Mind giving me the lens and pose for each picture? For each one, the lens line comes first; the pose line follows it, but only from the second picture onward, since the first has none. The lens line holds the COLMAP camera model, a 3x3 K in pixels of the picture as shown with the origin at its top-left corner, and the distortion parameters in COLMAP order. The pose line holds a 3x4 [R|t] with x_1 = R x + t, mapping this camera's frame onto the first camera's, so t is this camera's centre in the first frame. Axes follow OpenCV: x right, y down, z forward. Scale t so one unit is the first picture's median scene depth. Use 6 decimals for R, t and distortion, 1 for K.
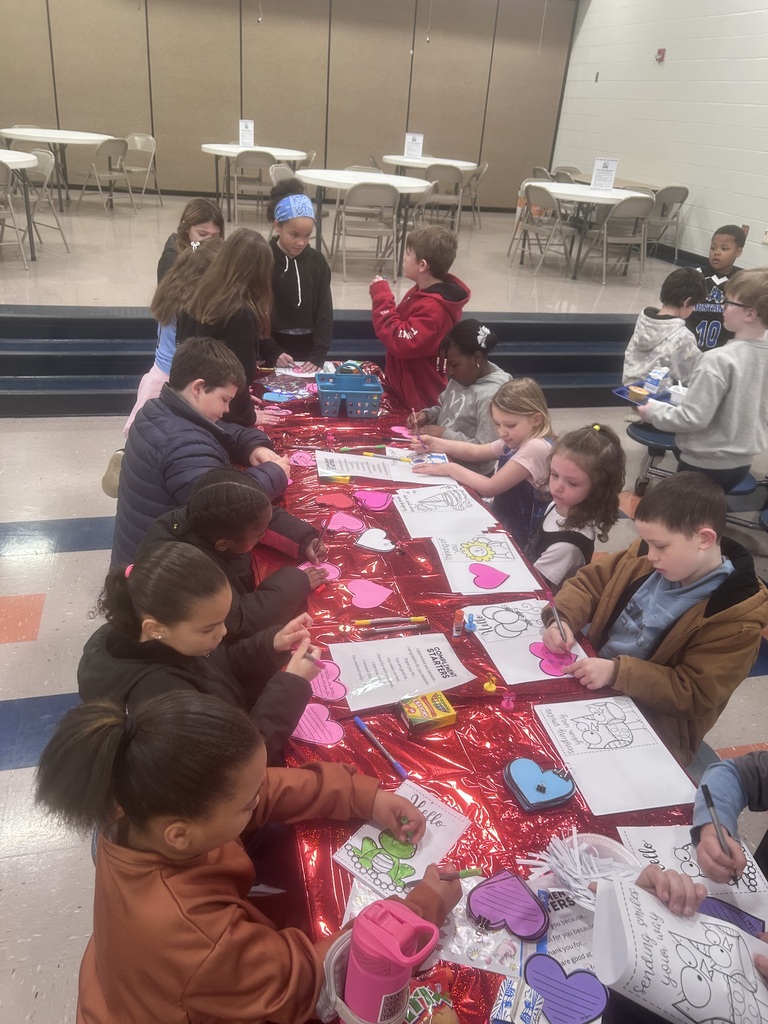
lens RADIAL K [[786.3, 0, 384.0], [0, 786.3, 512.0], [0, 0, 1]] dist [0.008760, -0.002783]
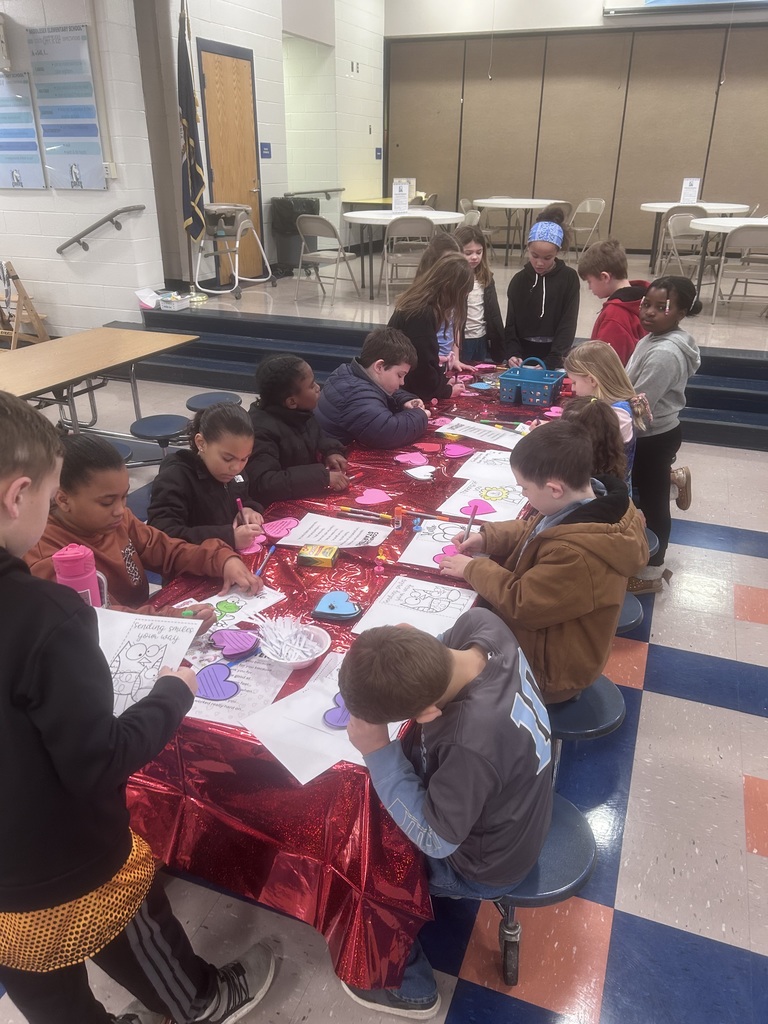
lens RADIAL K [[786.3, 0, 384.0], [0, 786.3, 512.0], [0, 0, 1]] dist [0.008760, -0.002783]
pose [[0.806033, 0.170954, -0.566645, 0.549408], [-0.218881, 0.975603, -0.017015, 0.111114], [0.549912, 0.137743, 0.823787, -0.026536]]
